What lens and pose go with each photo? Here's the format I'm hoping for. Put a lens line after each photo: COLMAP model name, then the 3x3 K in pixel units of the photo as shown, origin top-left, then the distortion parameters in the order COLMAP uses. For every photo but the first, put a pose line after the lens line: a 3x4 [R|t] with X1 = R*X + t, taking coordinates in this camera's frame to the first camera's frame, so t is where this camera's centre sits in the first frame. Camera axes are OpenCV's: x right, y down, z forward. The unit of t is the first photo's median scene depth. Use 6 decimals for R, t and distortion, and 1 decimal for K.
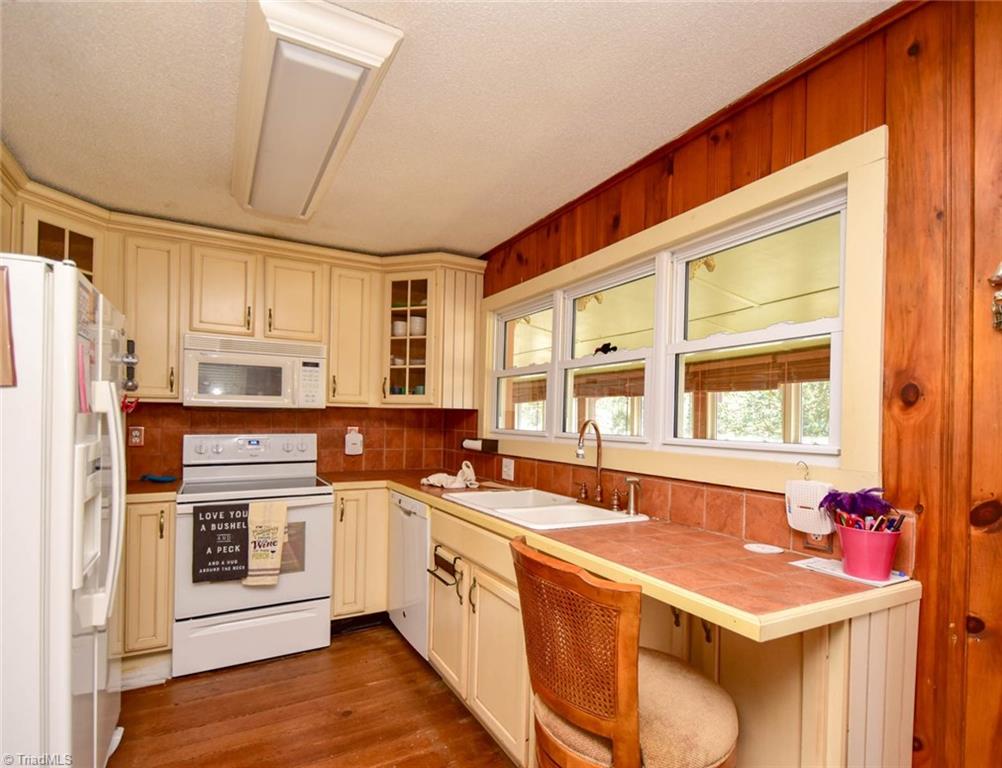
lens RADIAL K [[499.0, 0, 486.0], [0, 499.0, 419.8], [0, 0, 1]] dist [0.004396, -0.000151]
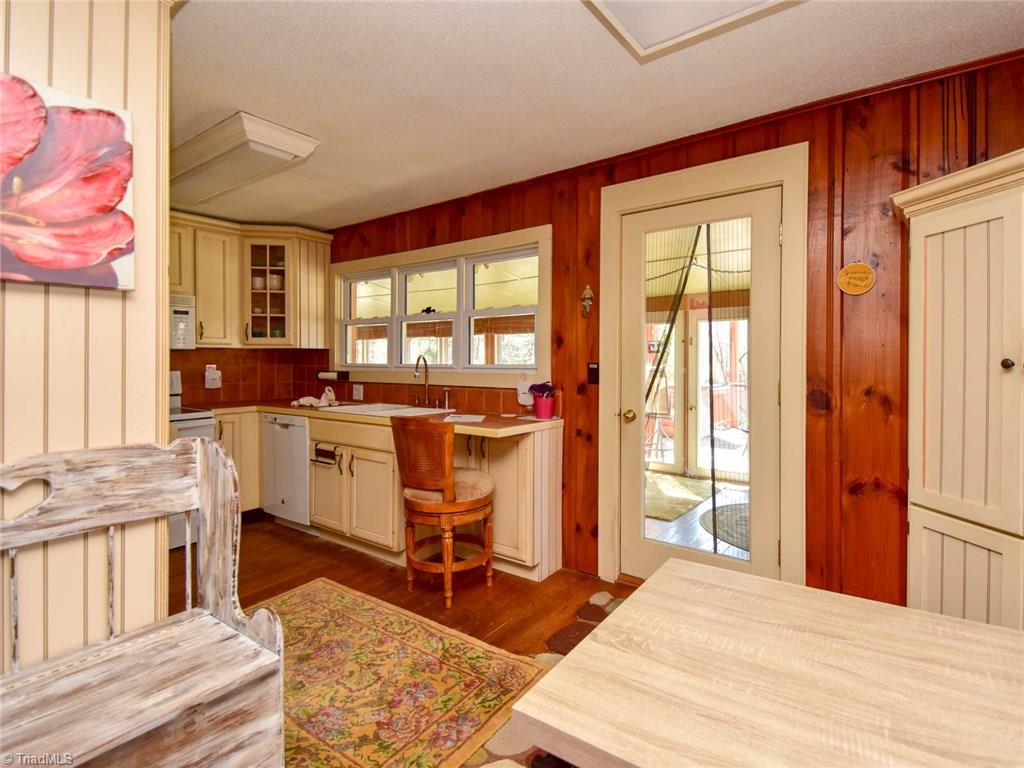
lens RADIAL K [[504.7, 0, 516.8], [0, 504.7, 370.1], [0, 0, 1]] dist [0.022684, 0.000075]
pose [[0.905403, -0.027944, 0.423634, -0.160186], [0.016770, 0.999407, 0.030082, 0.003933], [-0.424223, -0.020132, 0.905334, -0.486878]]
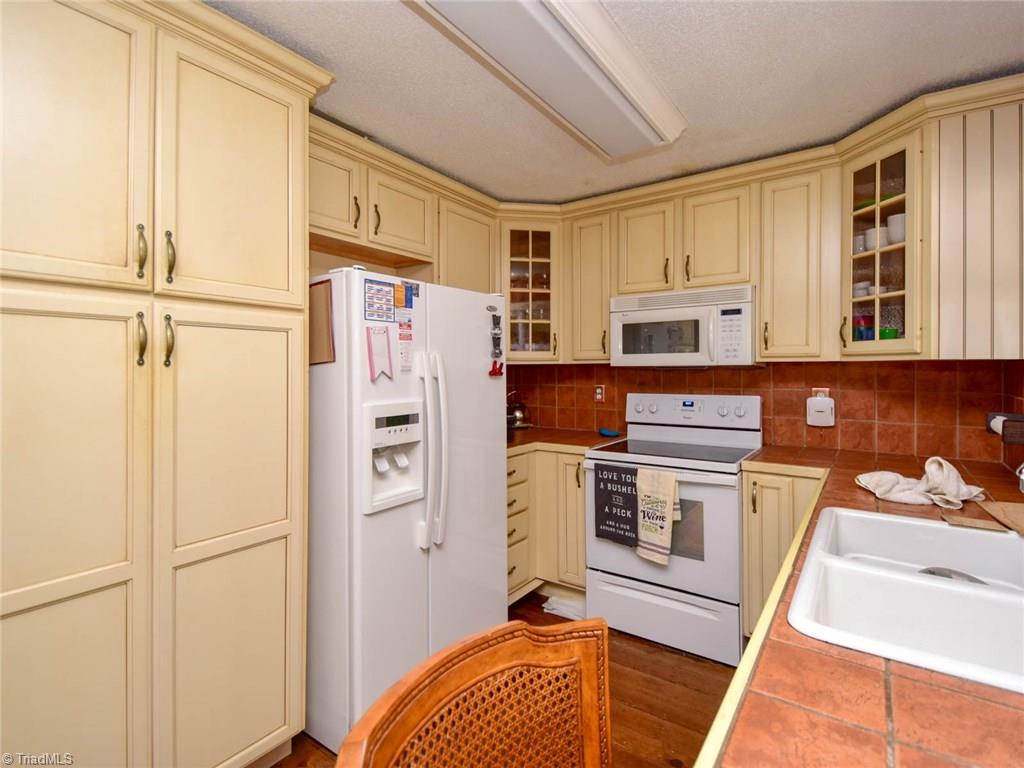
lens RADIAL K [[504.7, 0, 516.8], [0, 504.7, 370.1], [0, 0, 1]] dist [0.022684, 0.000075]
pose [[0.456274, -0.013503, -0.889737, 0.253739], [0.007730, 0.999907, -0.011211, -0.009195], [0.889806, -0.001762, 0.456337, 0.336642]]
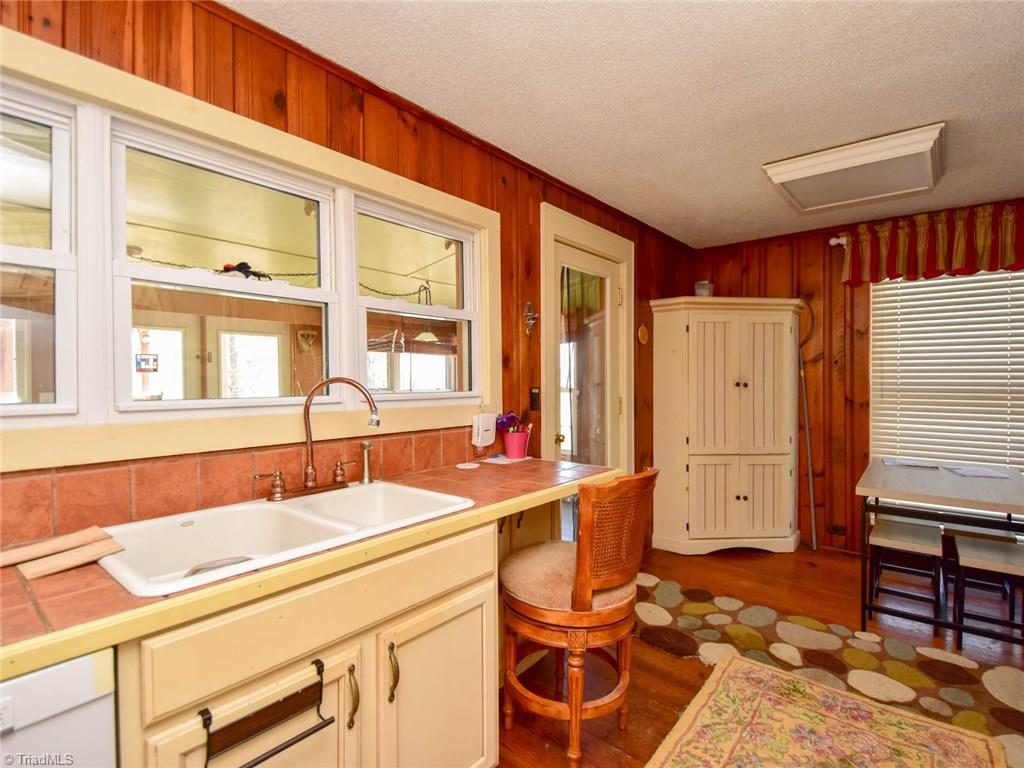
lens RADIAL K [[530.2, 0, 512.0], [0, 530.2, 384.0], [0, 0, 1]] dist [0.024773, -0.000104]
pose [[-0.392950, -0.028124, 0.919130, -0.468595], [-0.007155, 0.999595, 0.027527, -0.009592], [-0.919532, 0.004240, -0.392992, 0.787906]]
